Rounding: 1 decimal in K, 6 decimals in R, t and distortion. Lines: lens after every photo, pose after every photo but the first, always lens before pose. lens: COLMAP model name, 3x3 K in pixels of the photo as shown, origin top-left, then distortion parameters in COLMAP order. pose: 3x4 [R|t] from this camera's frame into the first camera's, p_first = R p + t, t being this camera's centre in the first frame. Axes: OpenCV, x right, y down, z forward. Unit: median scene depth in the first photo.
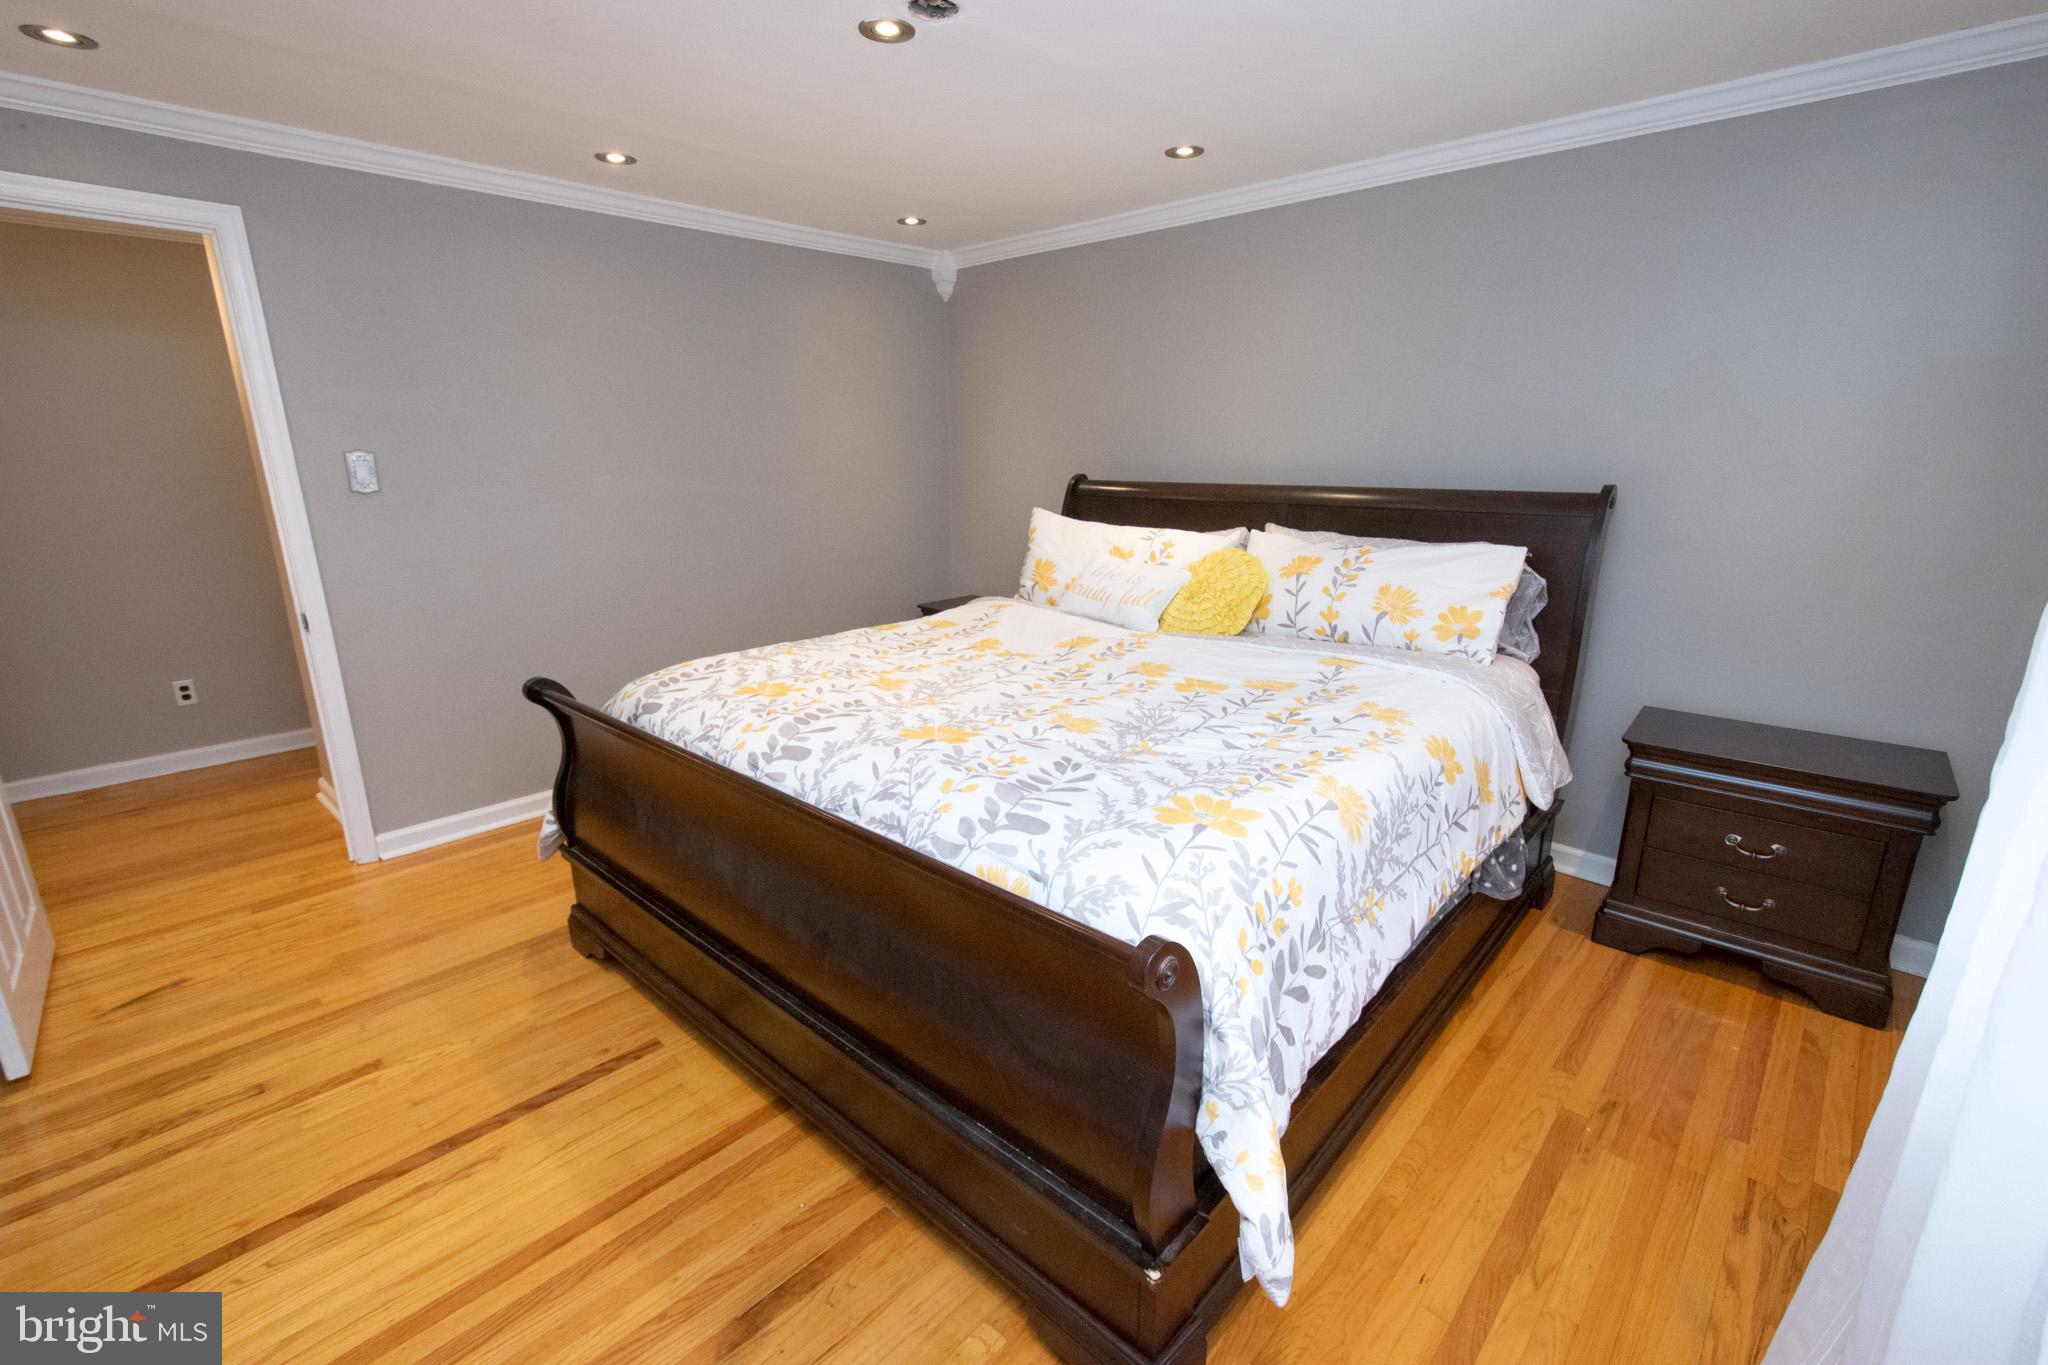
lens RADIAL K [[890.7, 0, 1025.3], [0, 890.7, 687.4], [0, 0, 1]] dist [0.017442, -0.006344]
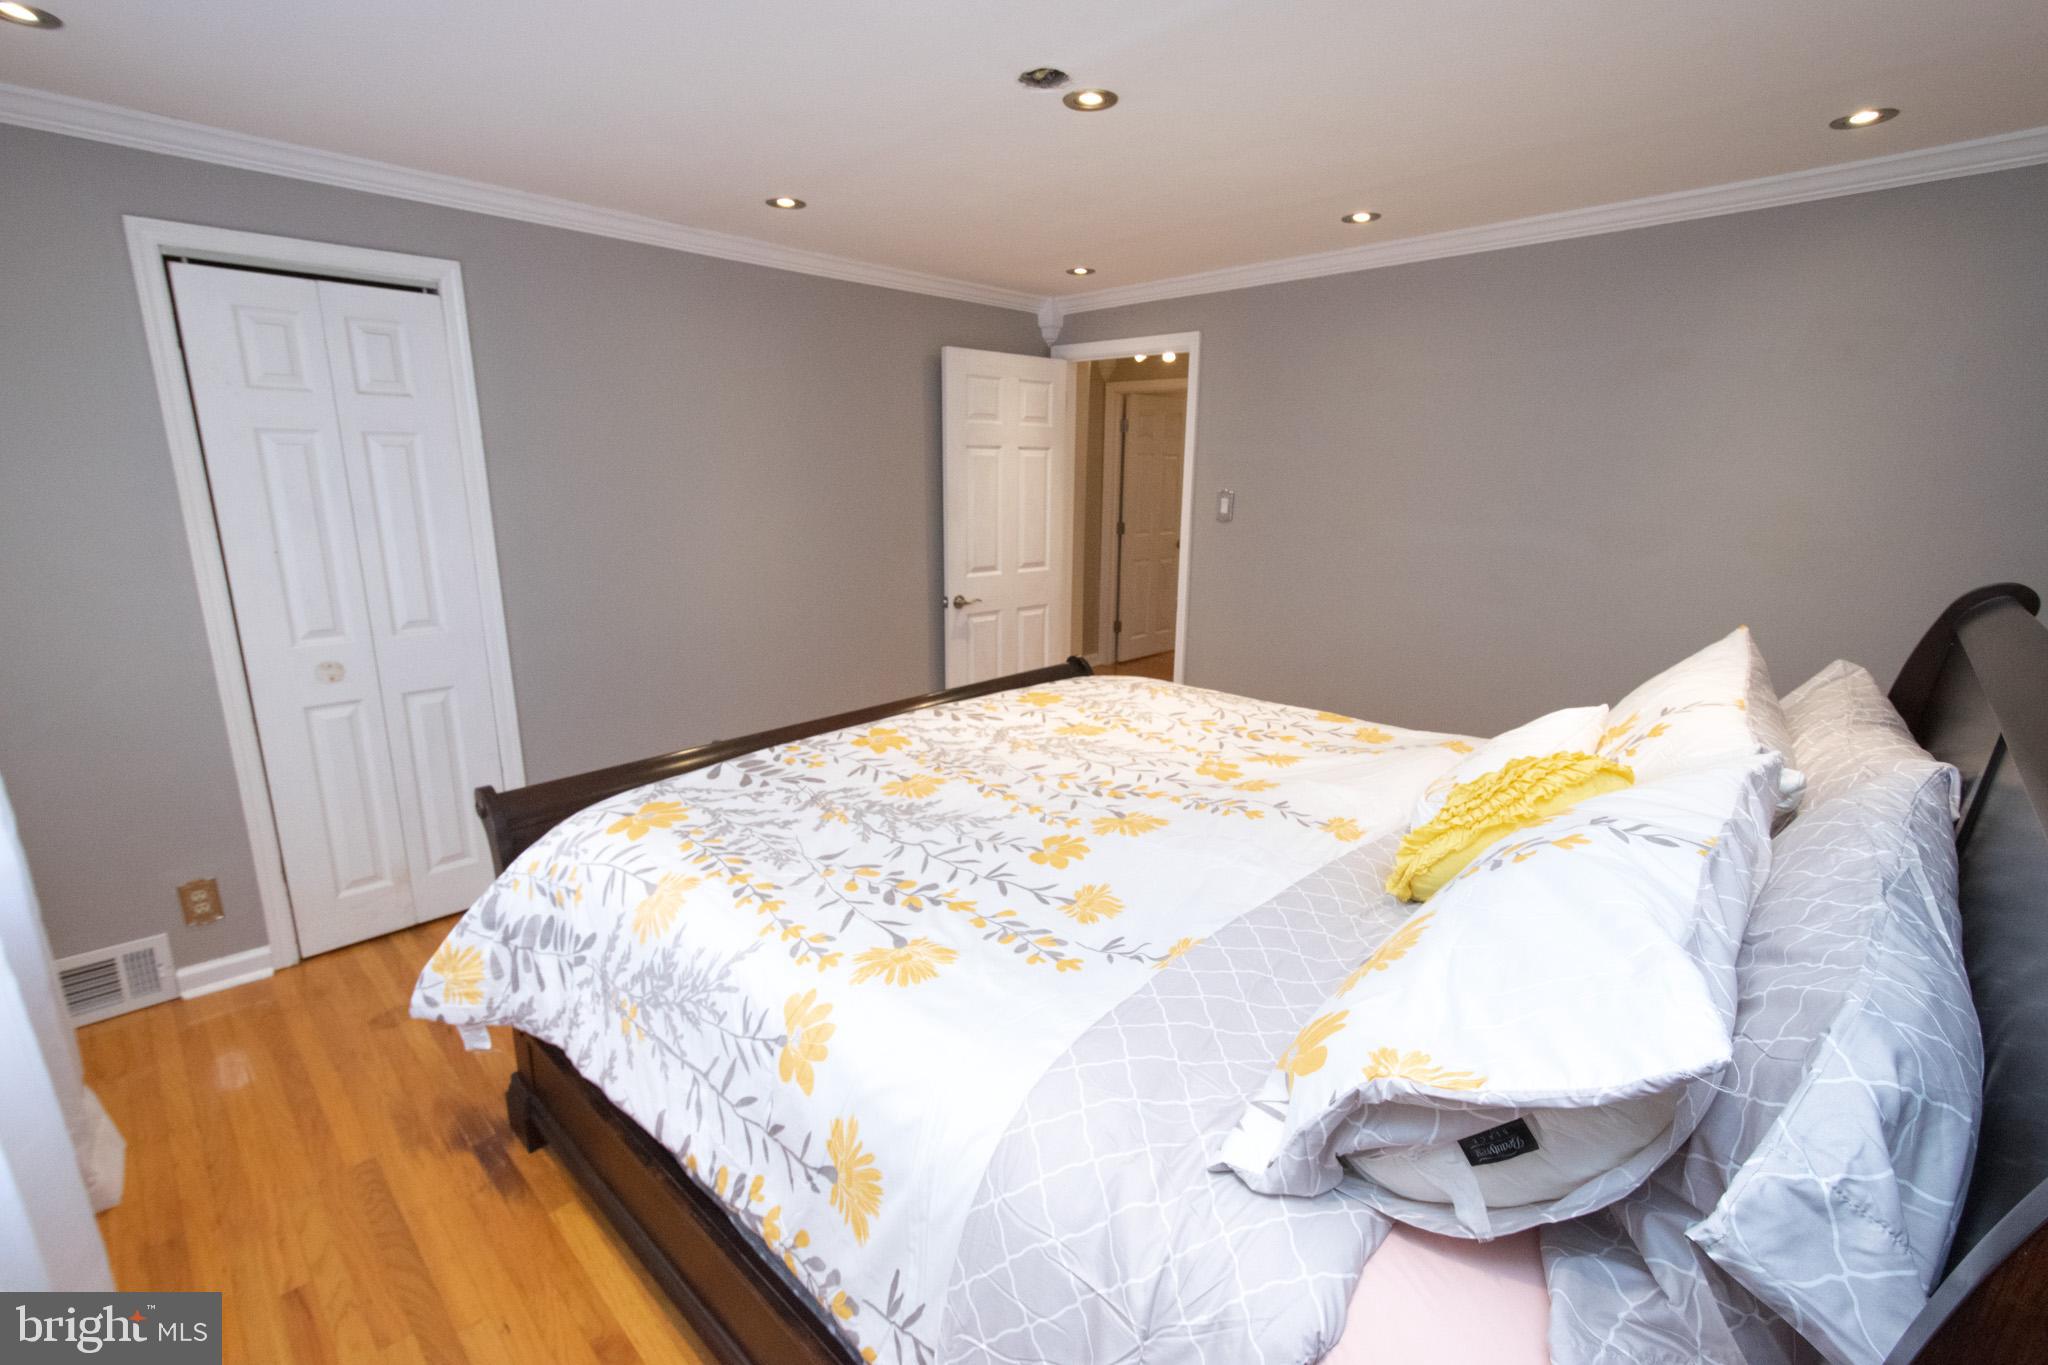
lens RADIAL K [[901.0, 0, 1000.8], [0, 901.0, 688.7], [0, 0, 1]] dist [-0.015980, -0.000232]
pose [[-0.021825, 0.233345, -0.972149, 0.973094], [-0.274408, 0.933638, 0.230261, -0.304961], [0.961366, 0.271791, 0.043655, 1.025418]]
